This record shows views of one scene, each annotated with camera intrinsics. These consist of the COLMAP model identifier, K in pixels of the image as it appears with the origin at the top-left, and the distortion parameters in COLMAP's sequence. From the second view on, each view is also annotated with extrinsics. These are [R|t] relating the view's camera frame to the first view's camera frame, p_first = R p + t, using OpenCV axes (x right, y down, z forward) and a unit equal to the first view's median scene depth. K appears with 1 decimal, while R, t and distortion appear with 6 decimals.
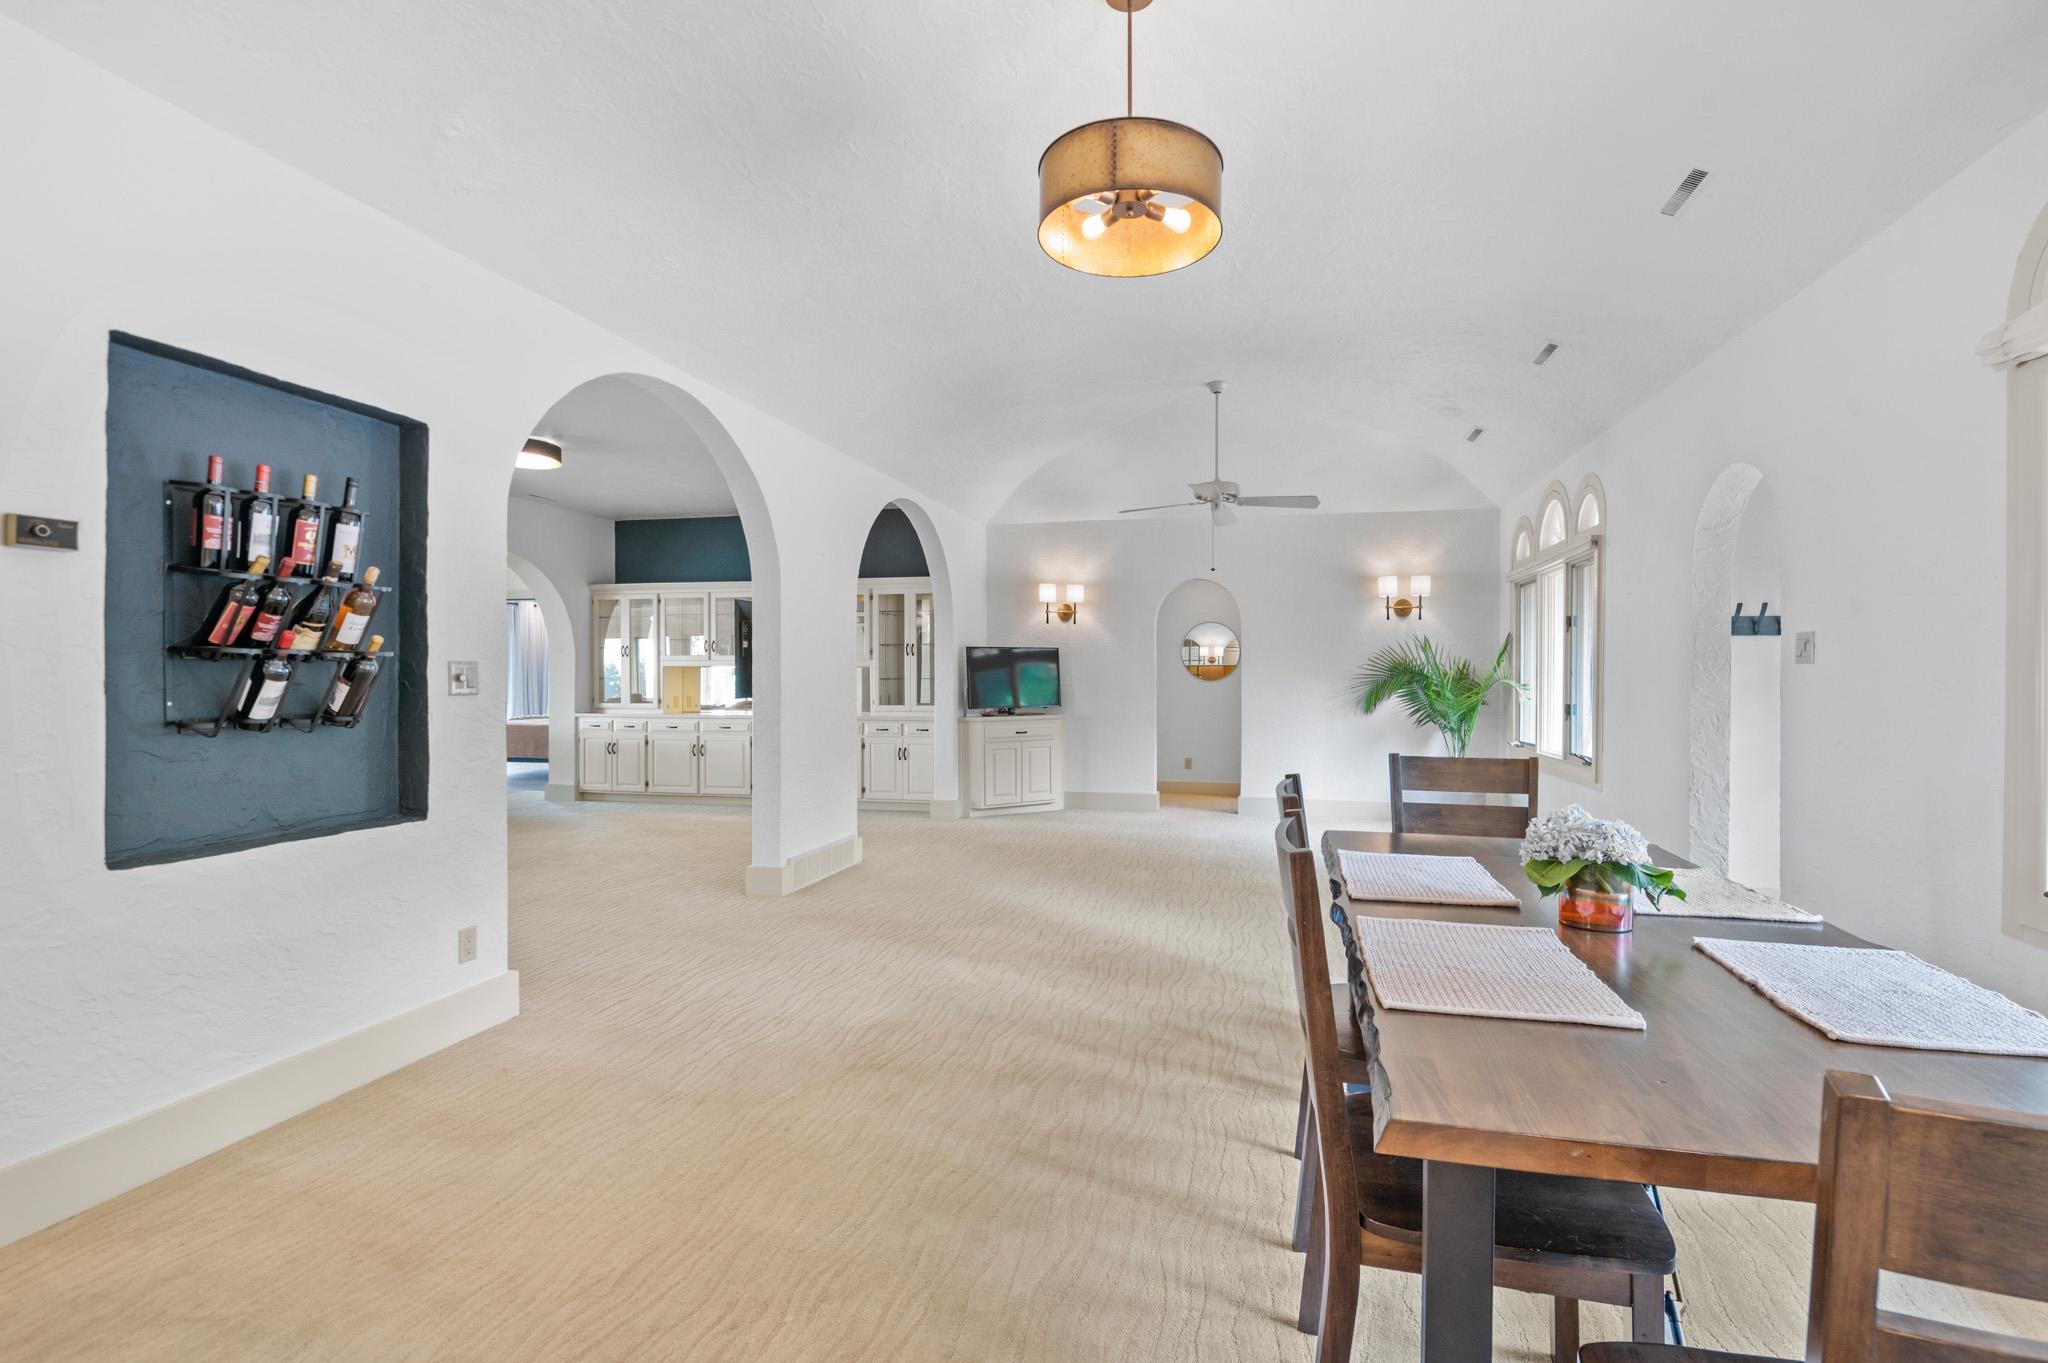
lens RADIAL K [[915.0, 0, 1067.2], [0, 915.0, 669.1], [0, 0, 1]] dist [0.003114, -0.009830]
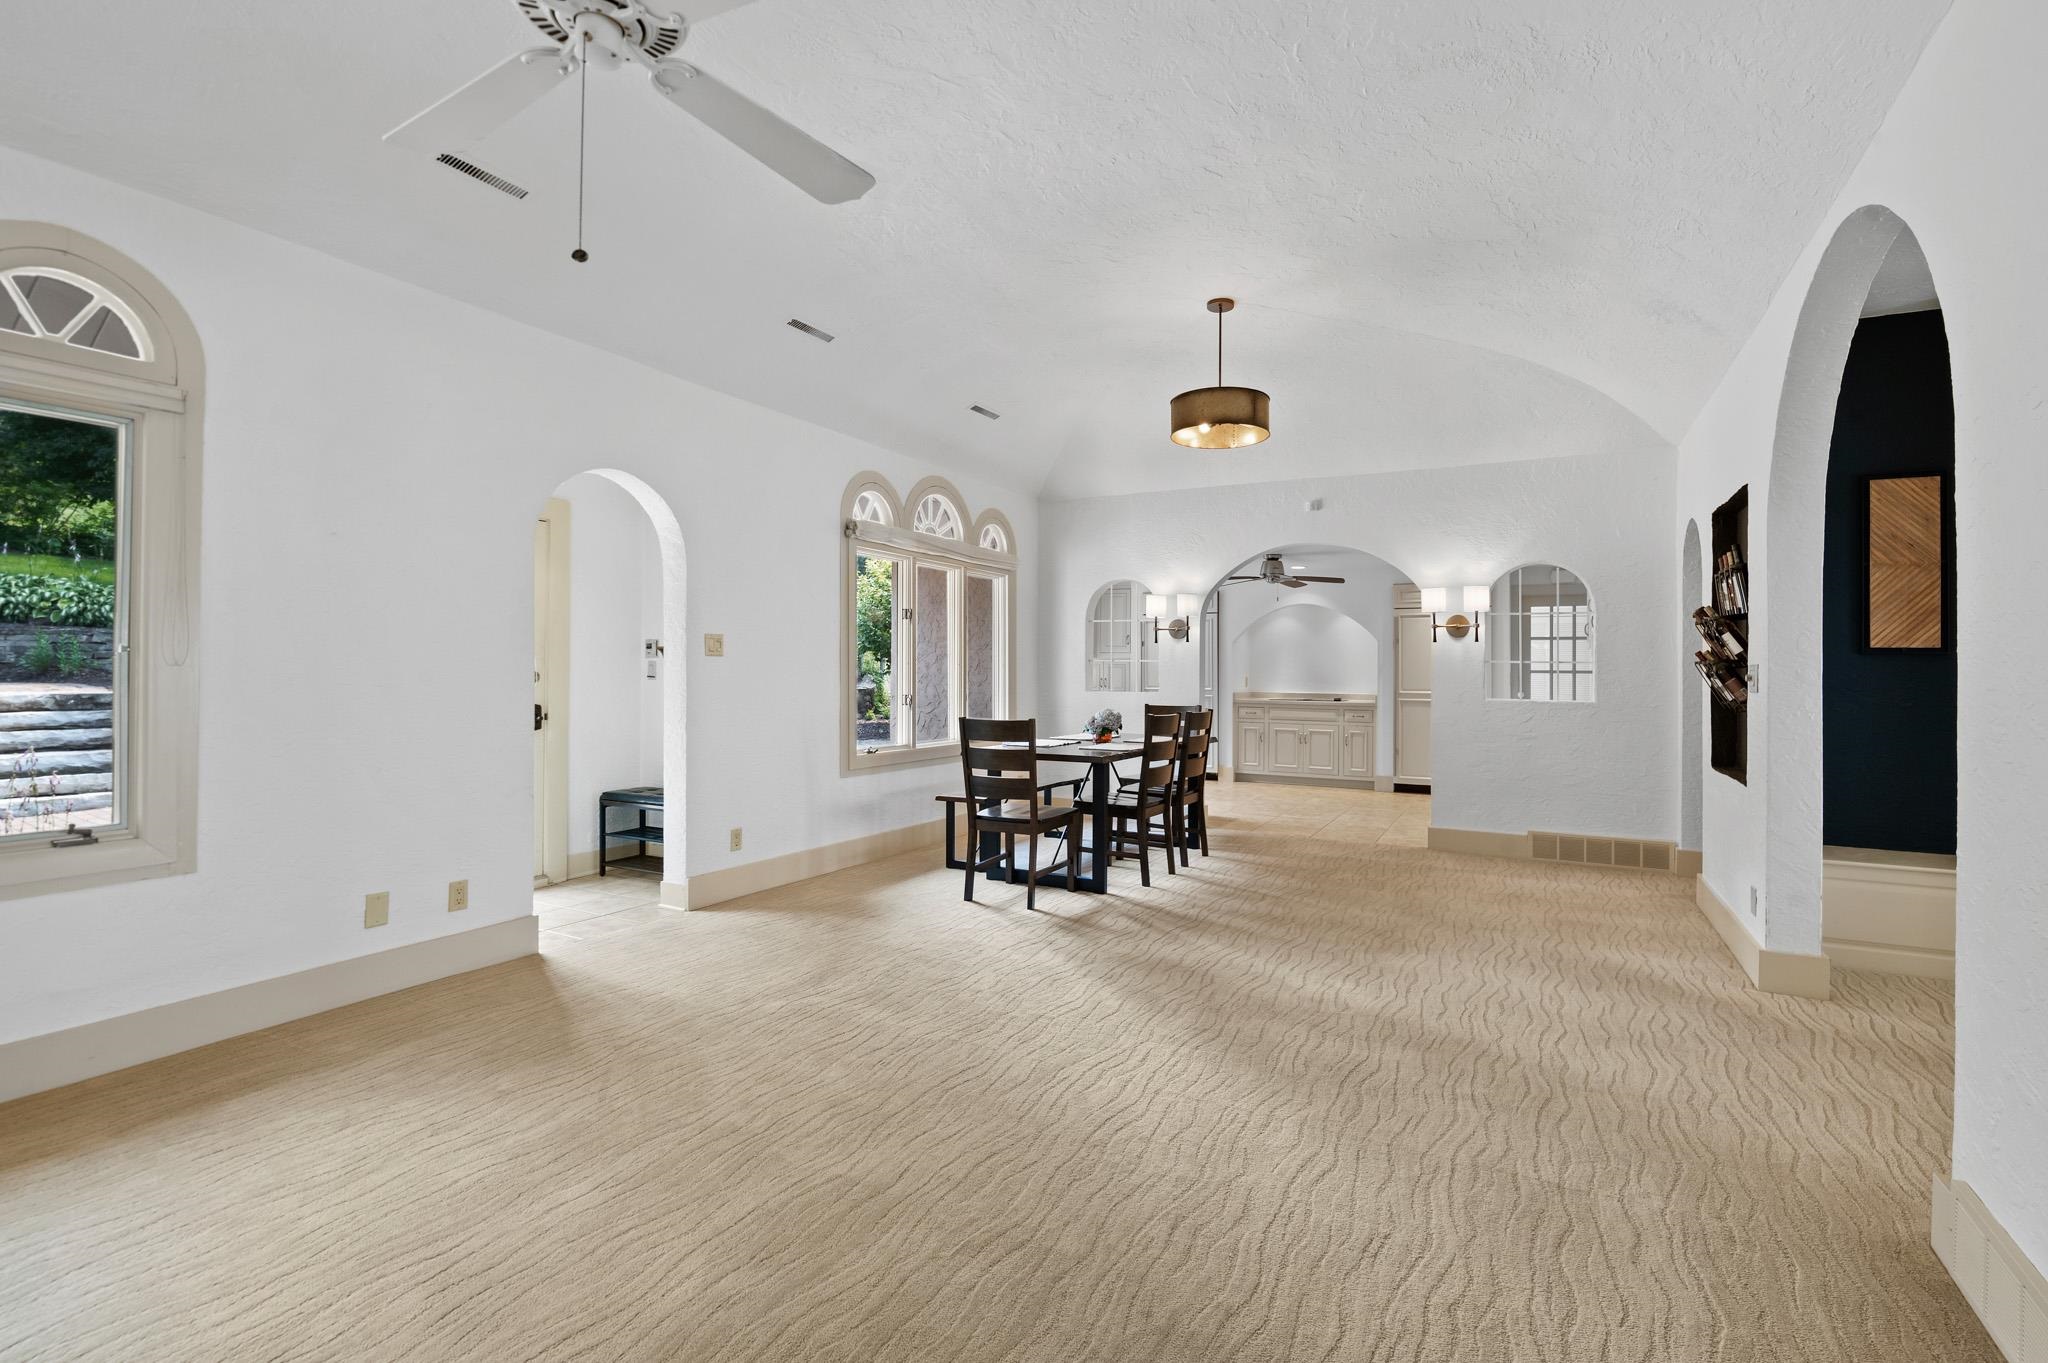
lens RADIAL K [[915.0, 0, 1067.2], [0, 915.0, 669.1], [0, 0, 1]] dist [0.003114, -0.009830]
pose [[-0.967000, -0.012469, 0.254470, -0.081797], [-0.014935, 0.999858, -0.007762, 0.016688], [-0.254337, -0.011306, -0.967049, 2.238540]]
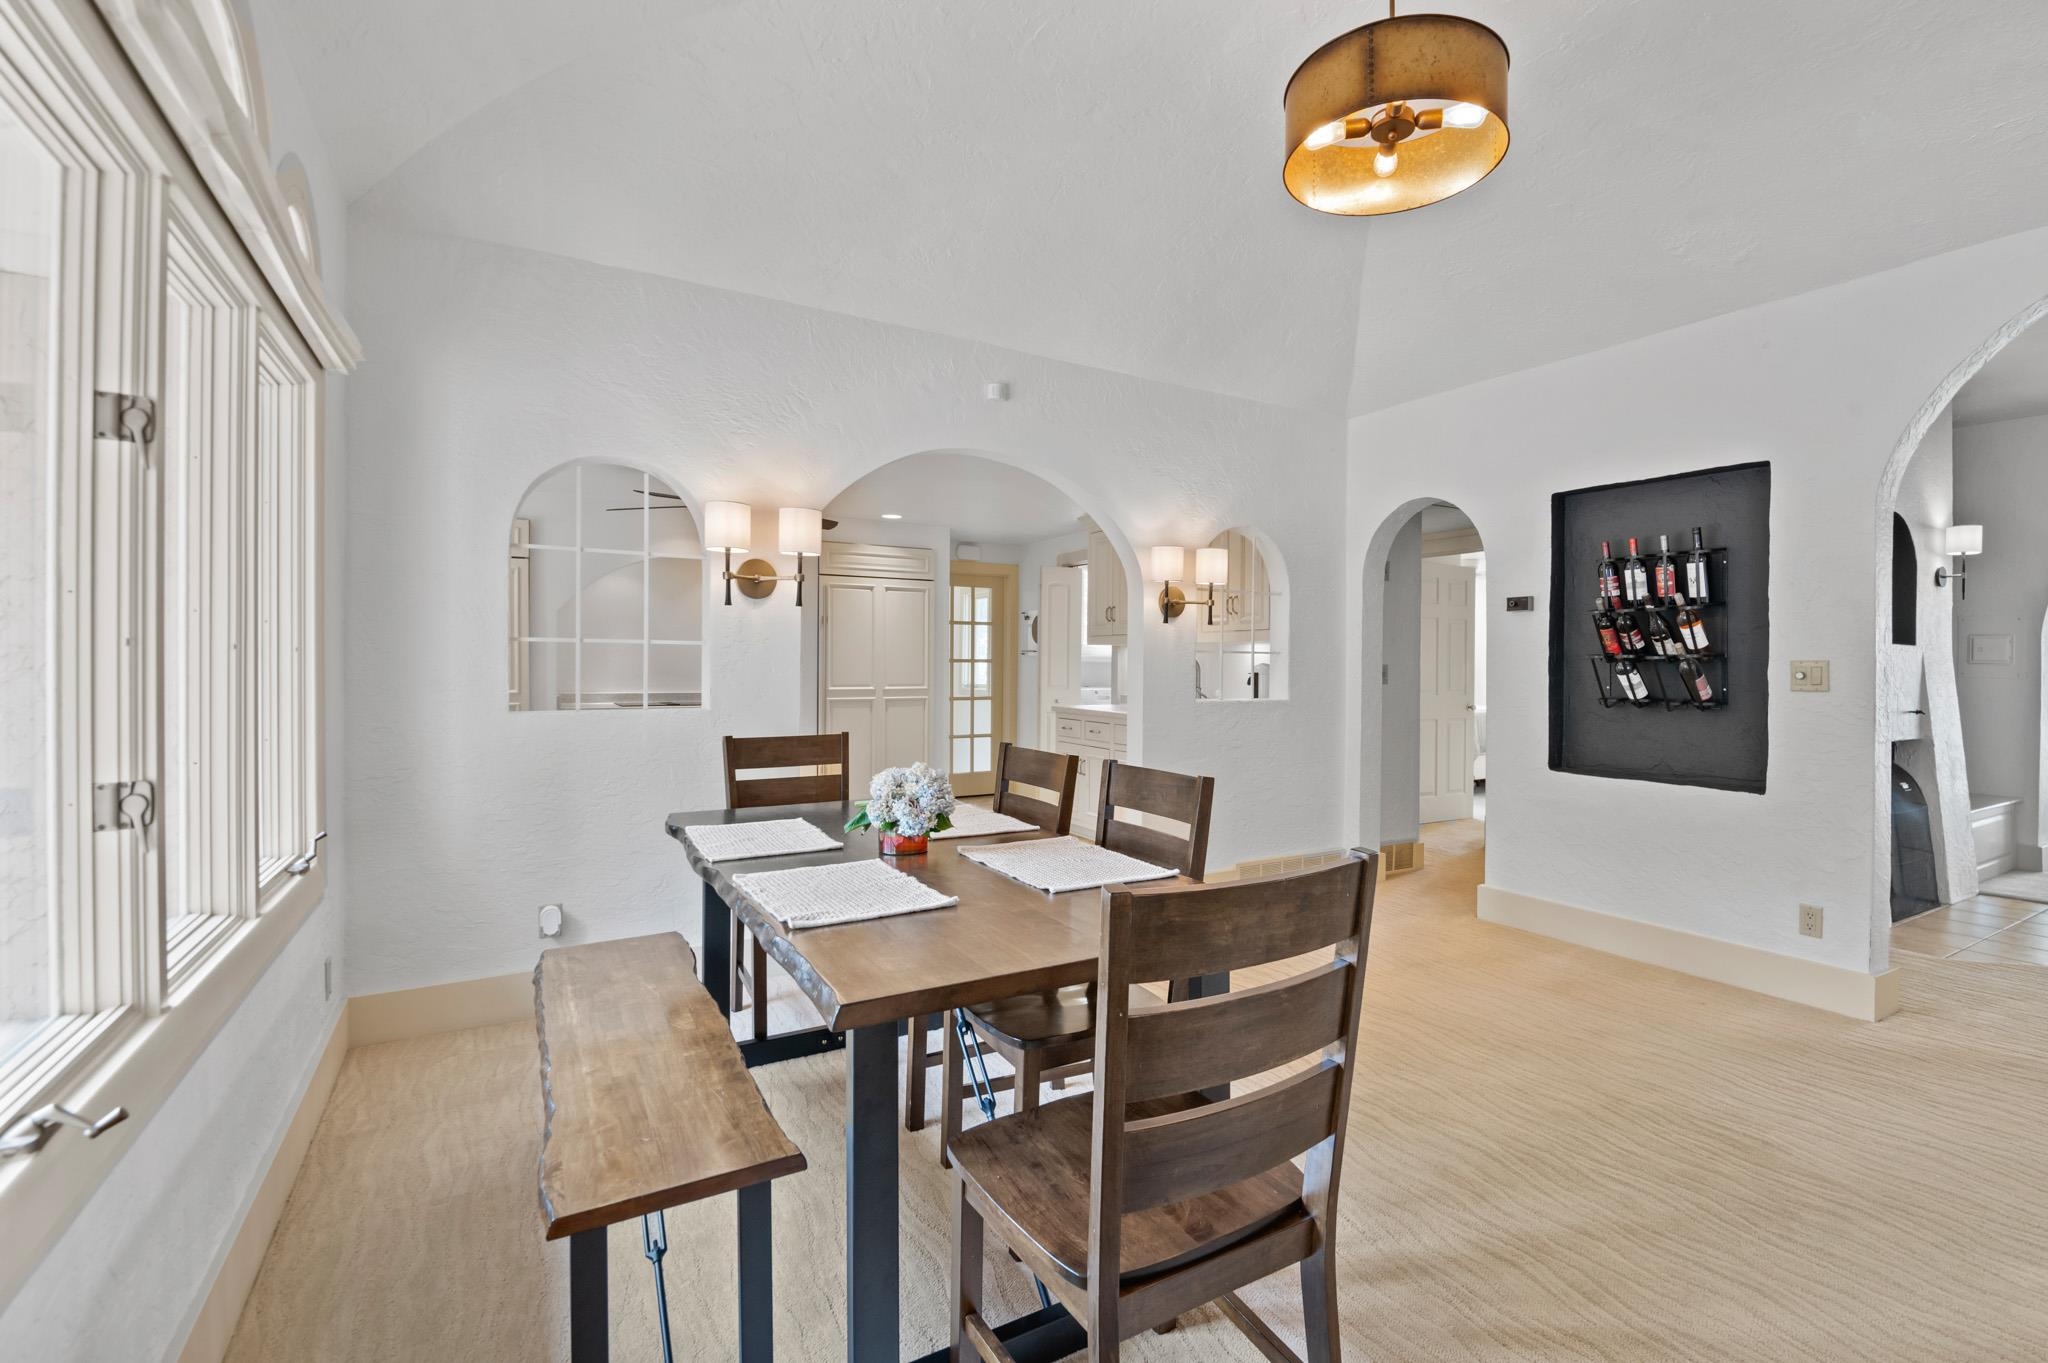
lens RADIAL K [[915.0, 0, 1067.2], [0, 915.0, 669.1], [0, 0, 1]] dist [0.003114, -0.009830]
pose [[-0.728132, -0.003968, -0.685425, 0.684319], [-0.004400, 0.999990, -0.001115, 0.005956], [0.685422, 0.002204, -0.728142, 1.103576]]
